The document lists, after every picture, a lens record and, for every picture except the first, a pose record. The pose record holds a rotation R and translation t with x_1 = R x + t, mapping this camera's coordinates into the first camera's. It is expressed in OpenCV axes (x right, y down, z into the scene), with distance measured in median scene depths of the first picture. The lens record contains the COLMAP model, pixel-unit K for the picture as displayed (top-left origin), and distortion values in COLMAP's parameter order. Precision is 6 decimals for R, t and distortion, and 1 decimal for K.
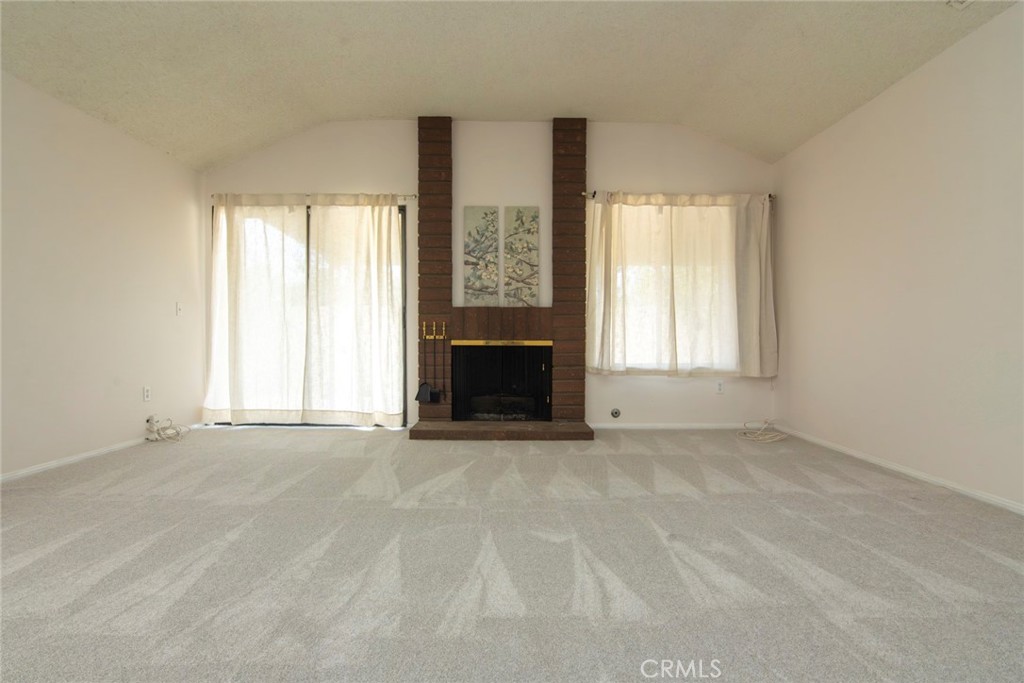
lens RADIAL K [[504.6, 0, 494.9], [0, 504.6, 351.1], [0, 0, 1]] dist [-0.017273, -0.003750]
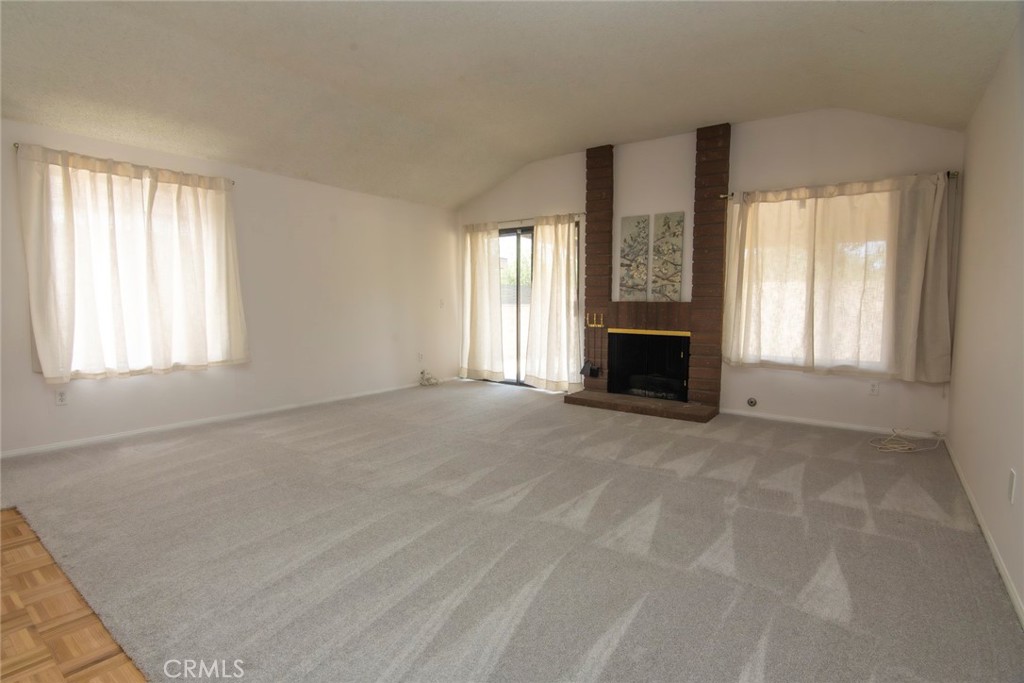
lens RADIAL K [[504.6, 0, 522.6], [0, 504.6, 346.0], [0, 0, 1]] dist [-0.017273, -0.003750]
pose [[0.809175, 0.054834, -0.585004, 0.472613], [-0.012851, 0.997049, 0.075681, -0.069624], [0.587427, -0.053721, 0.807492, -0.130606]]
